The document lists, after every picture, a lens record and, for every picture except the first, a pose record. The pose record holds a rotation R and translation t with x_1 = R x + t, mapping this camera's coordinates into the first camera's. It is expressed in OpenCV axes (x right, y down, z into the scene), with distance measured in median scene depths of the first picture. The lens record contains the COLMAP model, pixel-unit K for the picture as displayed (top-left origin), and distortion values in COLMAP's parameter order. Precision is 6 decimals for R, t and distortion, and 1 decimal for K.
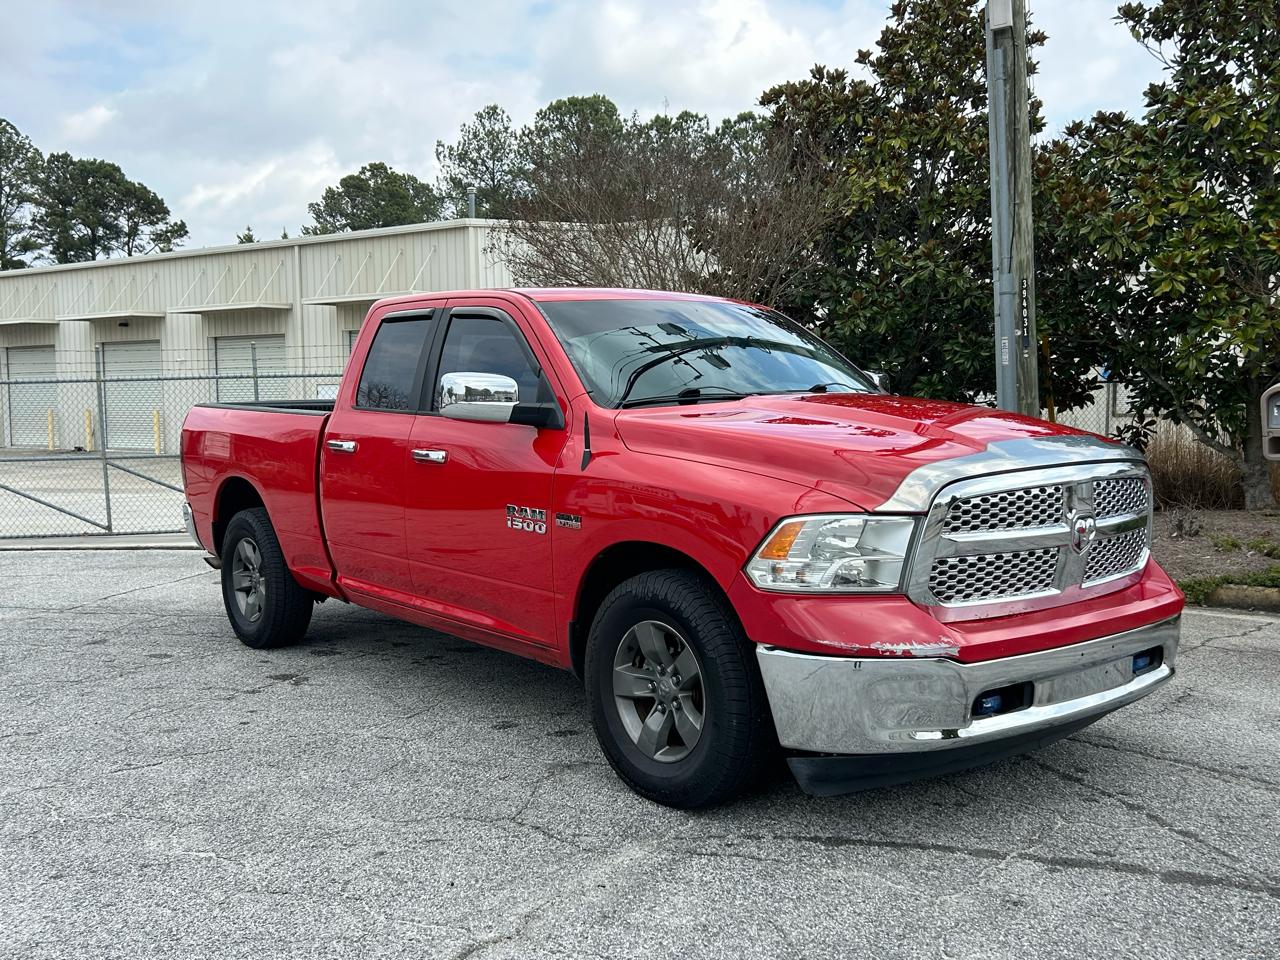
lens RADIAL K [[1221.2, 0, 639.6], [0, 1221.2, 475.3], [0, 0, 1]] dist [0.062867, -0.122614]
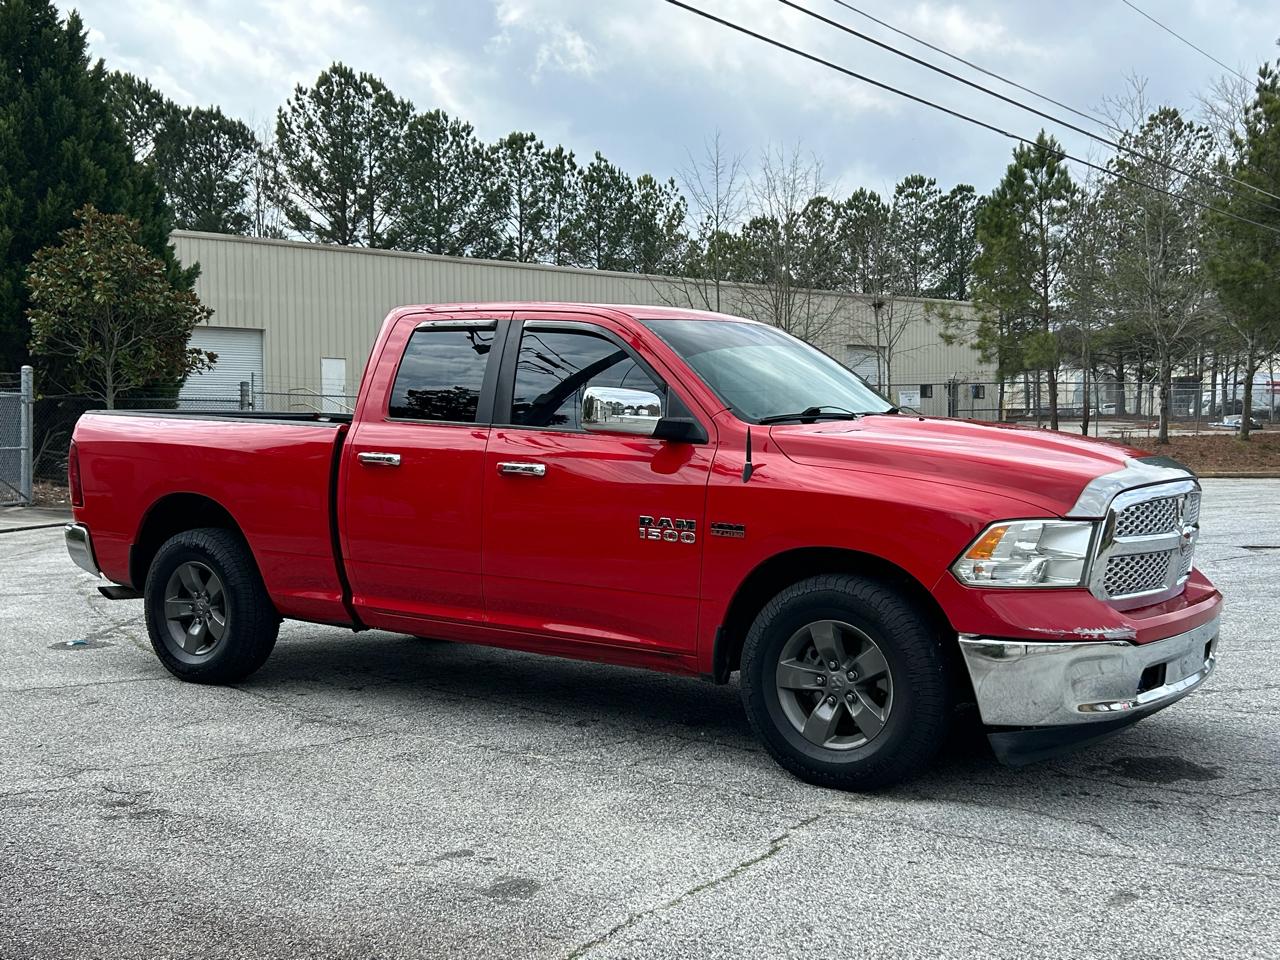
lens RADIAL K [[1426.4, 0, 641.3], [0, 1426.4, 482.2], [0, 0, 1]] dist [0.123000, -0.290755]
pose [[0.958321, 0.011952, 0.285444, -0.281920], [-0.005410, 0.999705, -0.023695, 0.014949], [-0.285643, 0.021163, 0.958102, -0.095297]]
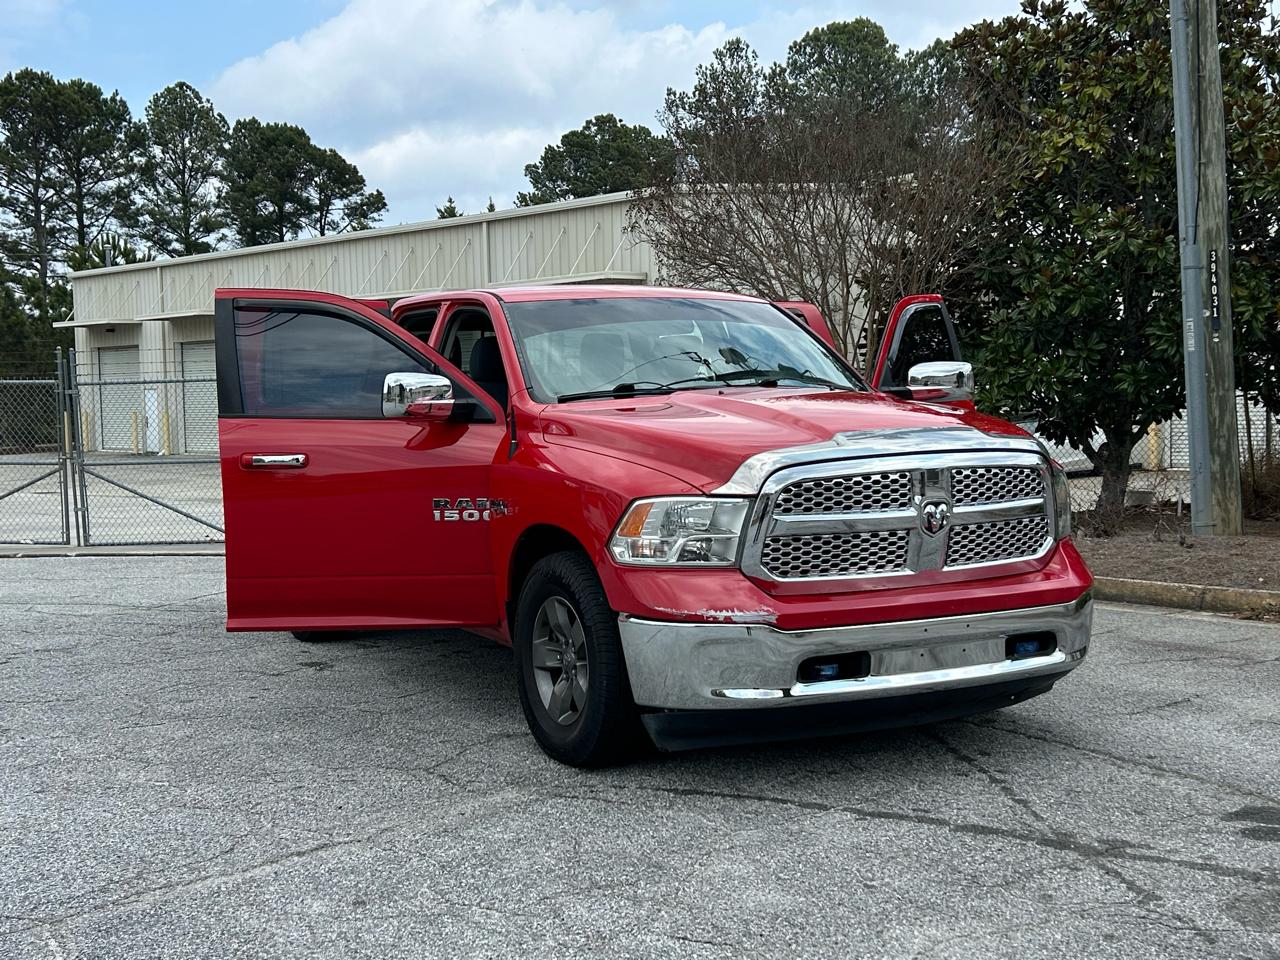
lens RADIAL K [[1511.8, 0, 646.3], [0, 1511.8, 480.3], [0, 0, 1]] dist [0.142022, -0.385273]
pose [[0.982043, 0.002741, -0.188640, 0.189999], [-0.004036, 0.999971, -0.006479, 0.012725], [0.188616, 0.007124, 0.982025, -0.177568]]
